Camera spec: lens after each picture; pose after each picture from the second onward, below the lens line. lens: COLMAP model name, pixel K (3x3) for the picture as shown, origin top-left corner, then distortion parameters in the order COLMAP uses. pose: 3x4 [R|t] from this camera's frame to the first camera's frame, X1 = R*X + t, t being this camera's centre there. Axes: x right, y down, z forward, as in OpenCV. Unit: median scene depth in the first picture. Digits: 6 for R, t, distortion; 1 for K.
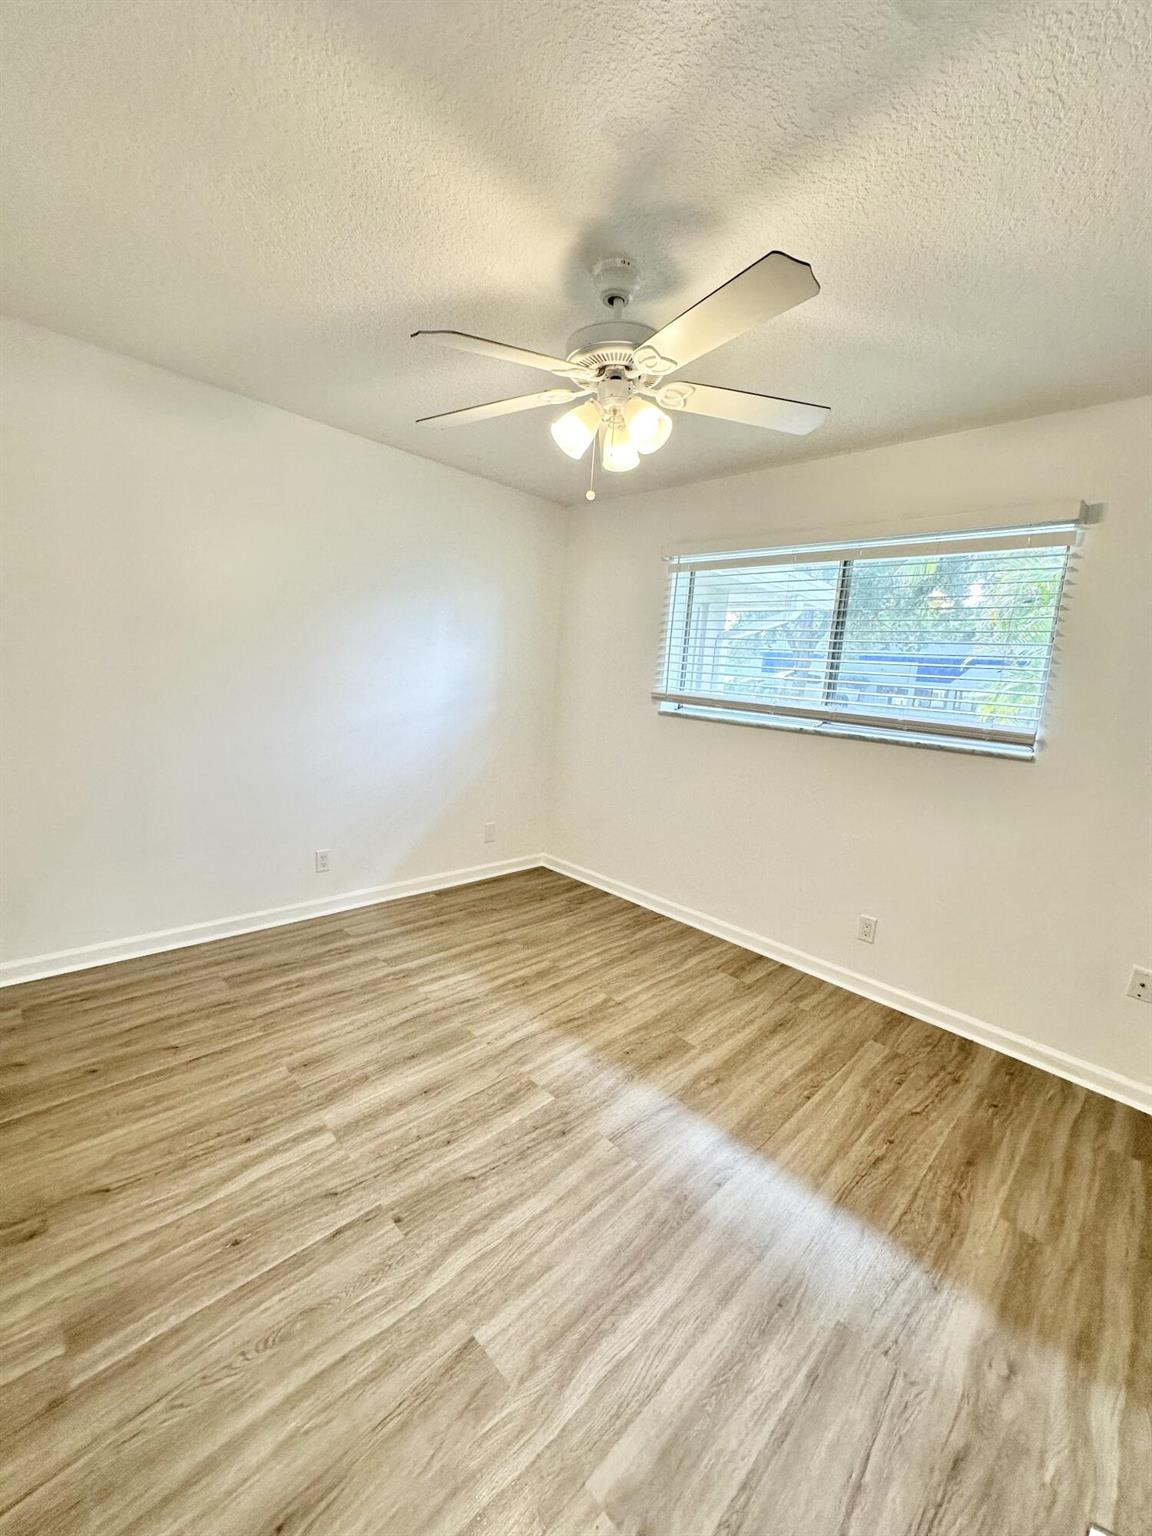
lens RADIAL K [[613.7, 0, 576.0], [0, 613.7, 765.4], [0, 0, 1]] dist [-0.007314, 0.001199]
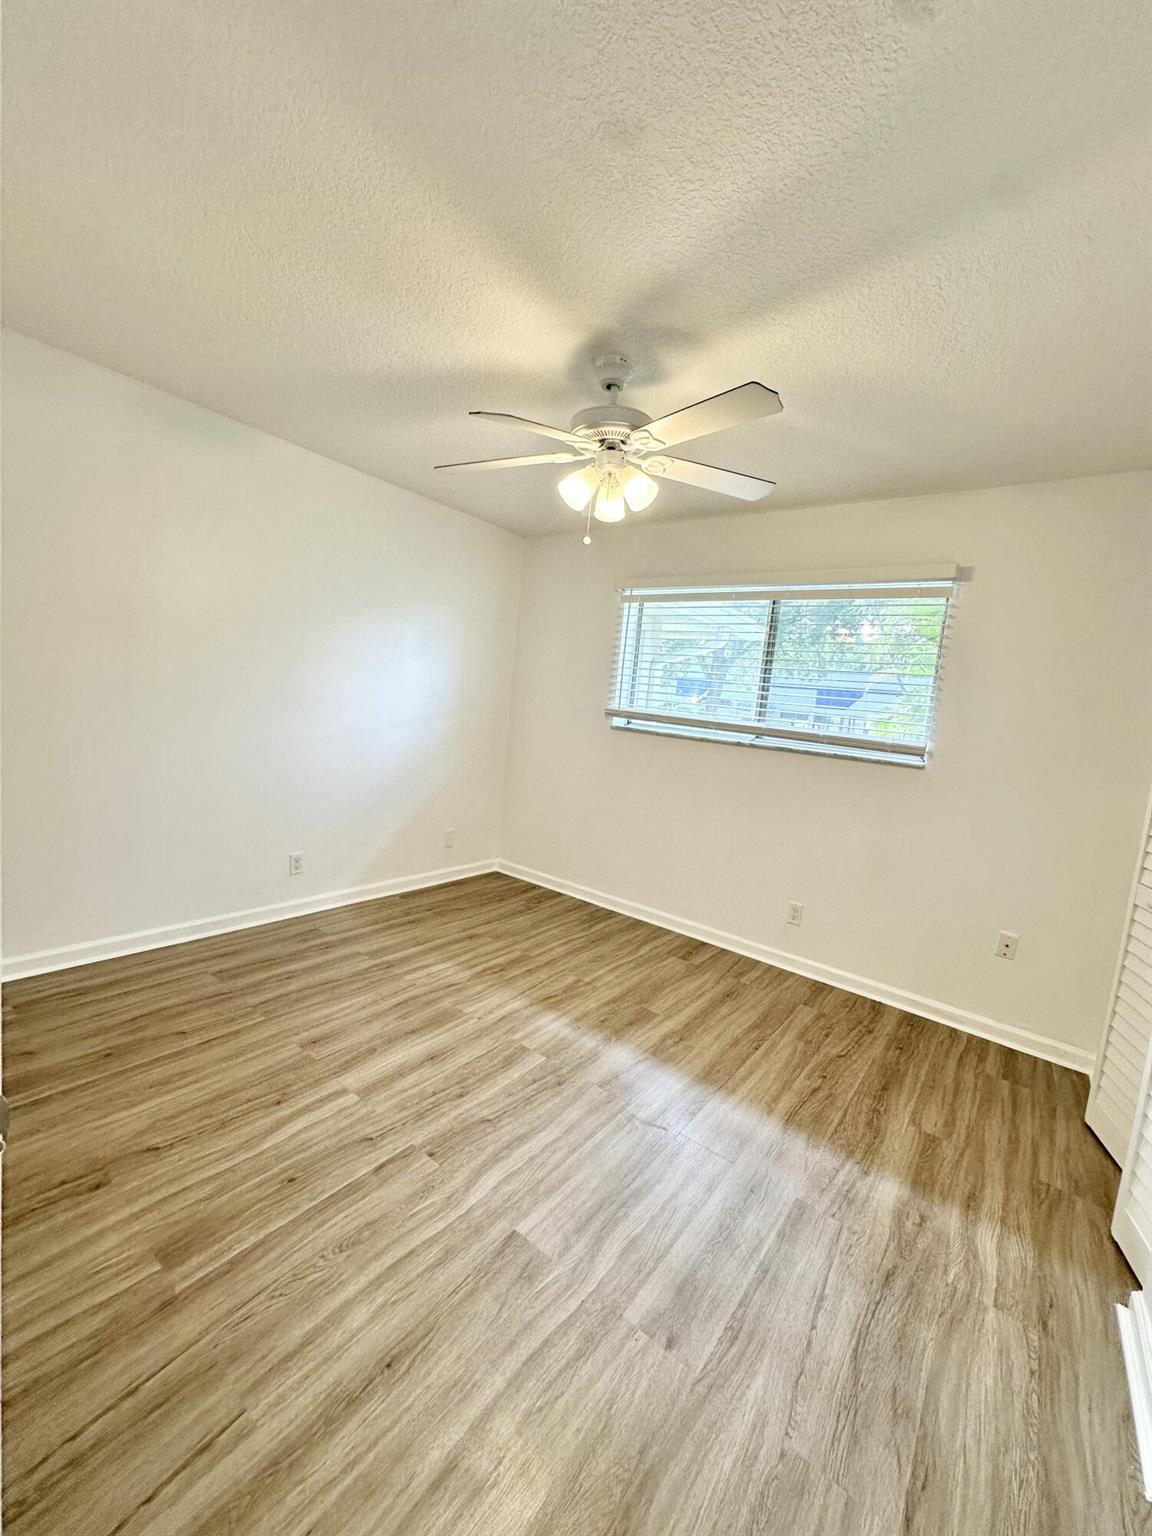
lens RADIAL K [[613.7, 0, 576.0], [0, 613.7, 765.4], [0, 0, 1]] dist [-0.007314, 0.001199]
pose [[0.990737, 0.008631, 0.135520, -0.151294], [-0.004187, 0.999445, -0.033046, 0.038828], [-0.135730, 0.032172, 0.990223, -0.167788]]
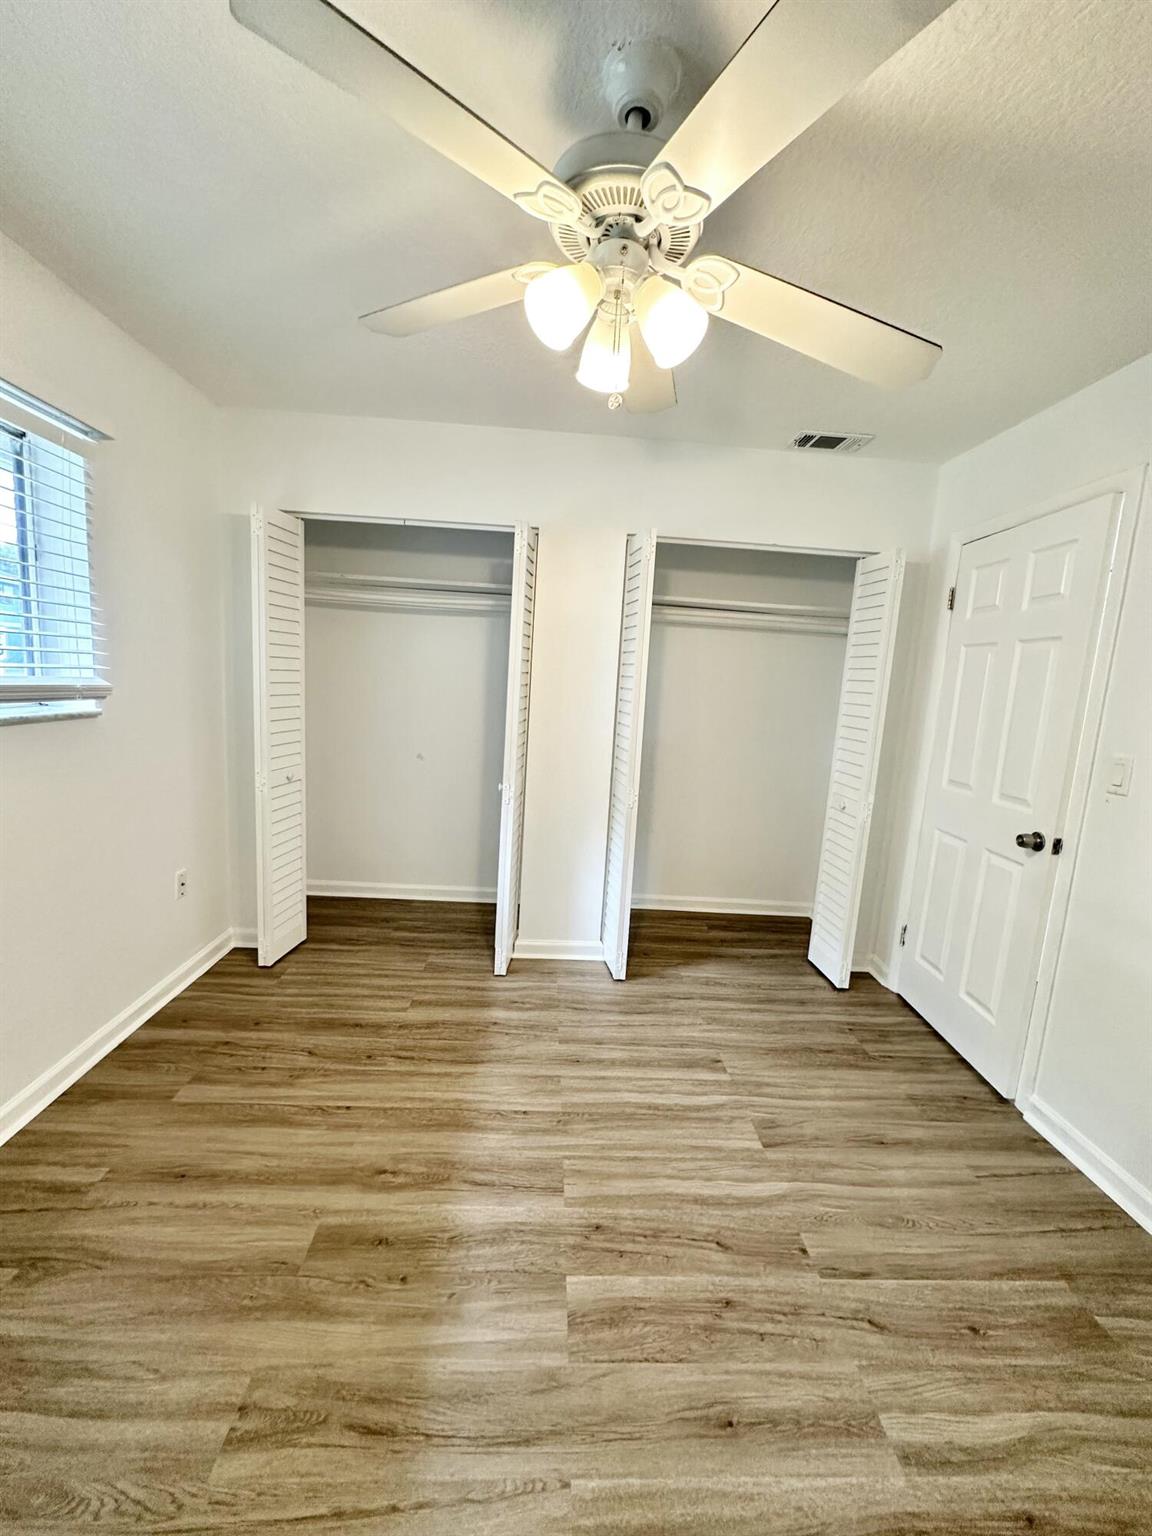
lens RADIAL K [[613.7, 0, 576.0], [0, 613.7, 765.4], [0, 0, 1]] dist [-0.007314, 0.001199]
pose [[-0.733980, -0.214165, 0.644521, -0.406259], [-0.015451, 0.954001, 0.299406, -0.264110], [-0.678996, 0.209799, -0.703526, 1.479839]]
